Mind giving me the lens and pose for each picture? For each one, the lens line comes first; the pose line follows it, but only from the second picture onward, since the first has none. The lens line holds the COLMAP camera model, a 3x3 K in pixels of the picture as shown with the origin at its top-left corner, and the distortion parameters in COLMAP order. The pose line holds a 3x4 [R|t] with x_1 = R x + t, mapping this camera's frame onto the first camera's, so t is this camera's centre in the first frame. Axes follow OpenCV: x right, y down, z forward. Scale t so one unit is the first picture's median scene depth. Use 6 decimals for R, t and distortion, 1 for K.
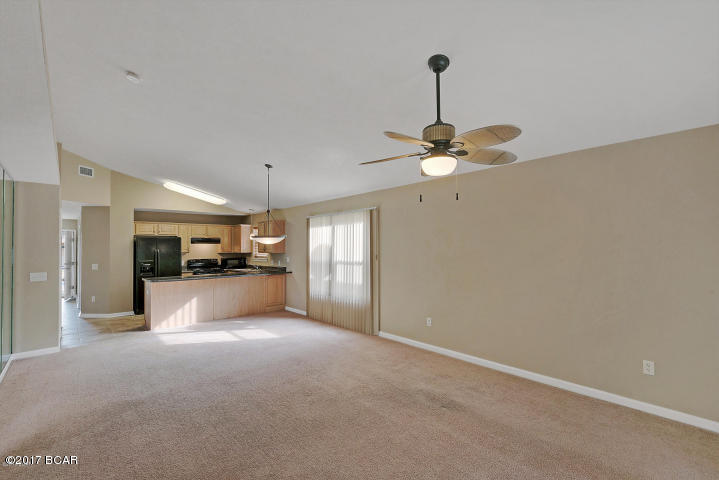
lens RADIAL K [[322.1, 0, 359.9], [0, 322.1, 242.3], [0, 0, 1]] dist [-0.013860, -0.000106]
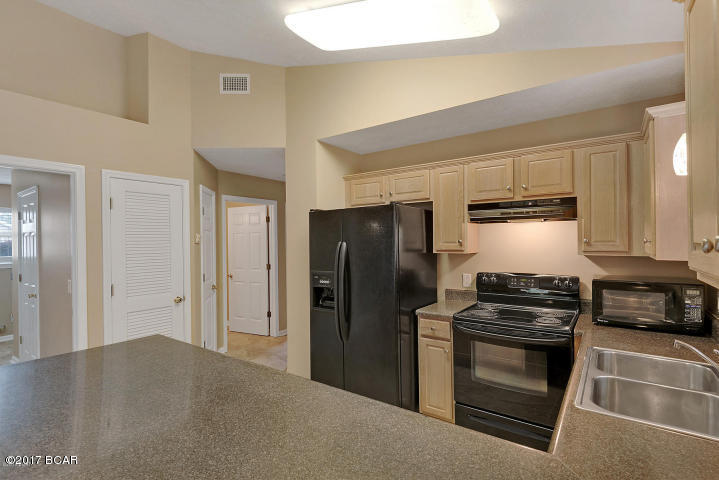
lens RADIAL K [[357.7, 0, 359.0], [0, 357.7, 239.4], [0, 0, 1]] dist [0.001812, 0.000127]
pose [[0.218512, 0.002241, -0.975832, -0.235562], [0.031518, 0.999459, 0.009353, 0.015480], [0.975325, -0.032800, 0.218324, 0.891061]]
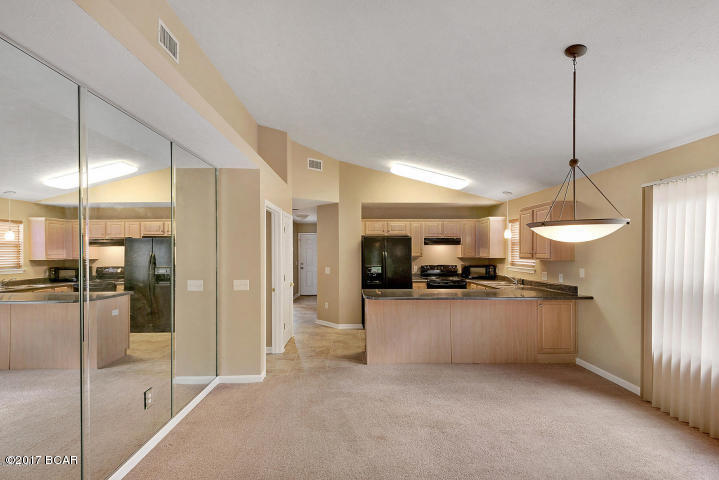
lens RADIAL K [[322.1, 0, 358.4], [0, 322.1, 246.8], [0, 0, 1]] dist [-0.013860, -0.000106]
pose [[0.755013, -0.001209, -0.655708, -0.146851], [0.004592, 0.999984, 0.003444, 0.005921], [0.655693, -0.005612, 0.755006, 0.332548]]
